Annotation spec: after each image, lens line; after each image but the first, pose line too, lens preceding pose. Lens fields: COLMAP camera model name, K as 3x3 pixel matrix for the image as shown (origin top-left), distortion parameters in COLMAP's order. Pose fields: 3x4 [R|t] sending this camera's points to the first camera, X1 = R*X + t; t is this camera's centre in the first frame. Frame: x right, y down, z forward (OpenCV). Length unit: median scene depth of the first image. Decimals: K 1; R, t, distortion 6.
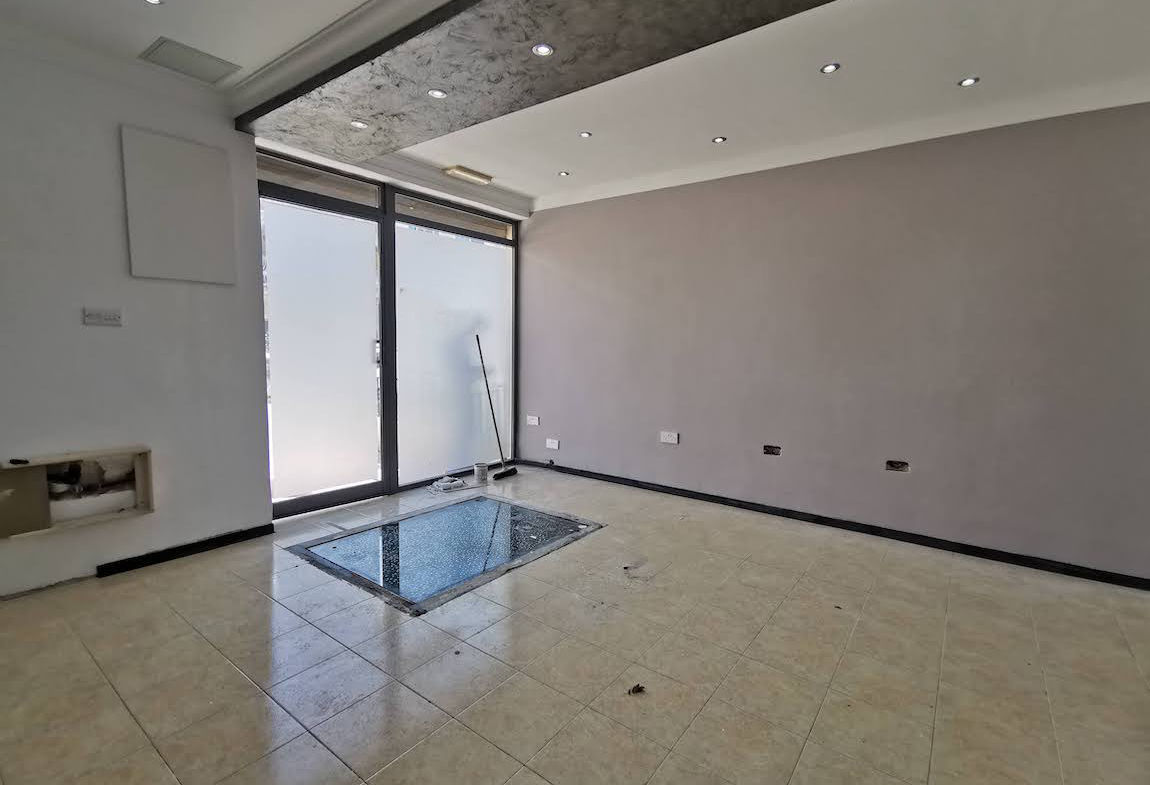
lens RADIAL K [[527.8, 0, 575.0], [0, 527.8, 392.5], [0, 0, 1]] dist [0.003048, 0.000324]
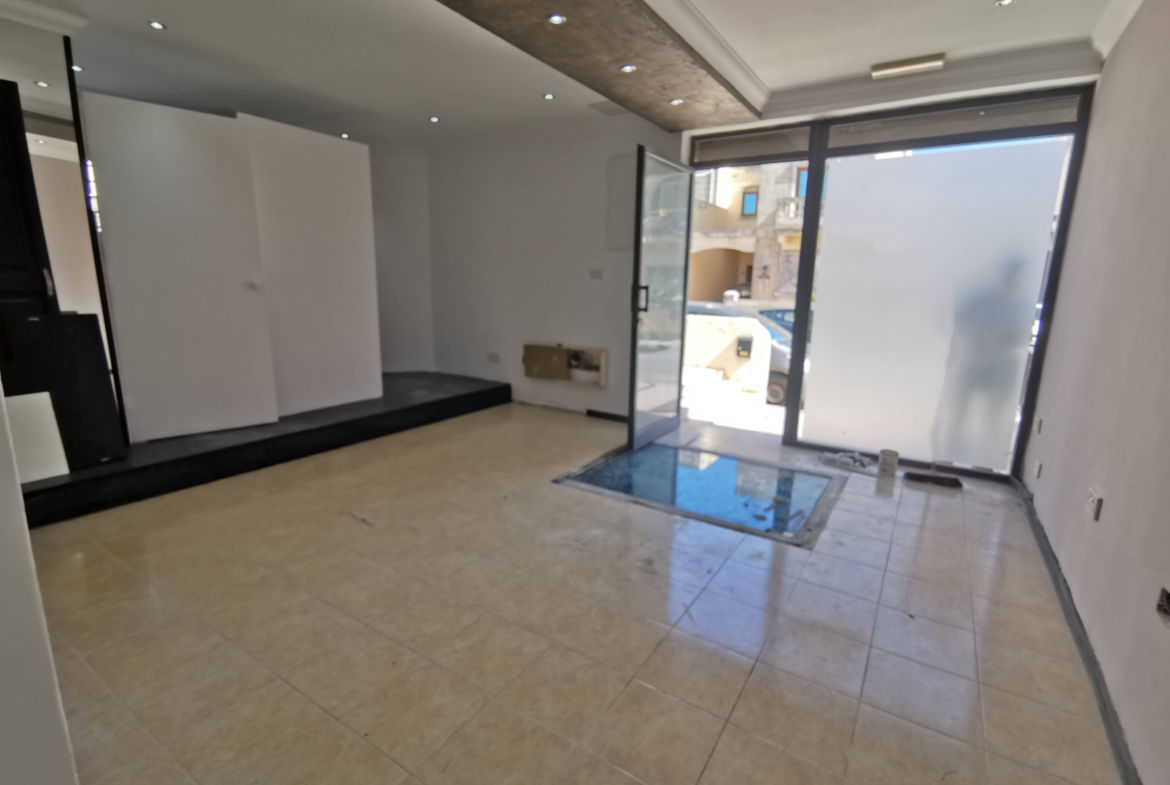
lens RADIAL K [[543.7, 0, 585.0], [0, 543.7, 392.5], [0, 0, 1]] dist [0.000620, 0.000203]
pose [[0.066555, 0.186770, -0.980147, 0.792202], [-0.112490, 0.977466, 0.178620, -0.059201], [0.991421, 0.098369, 0.086065, 0.677894]]
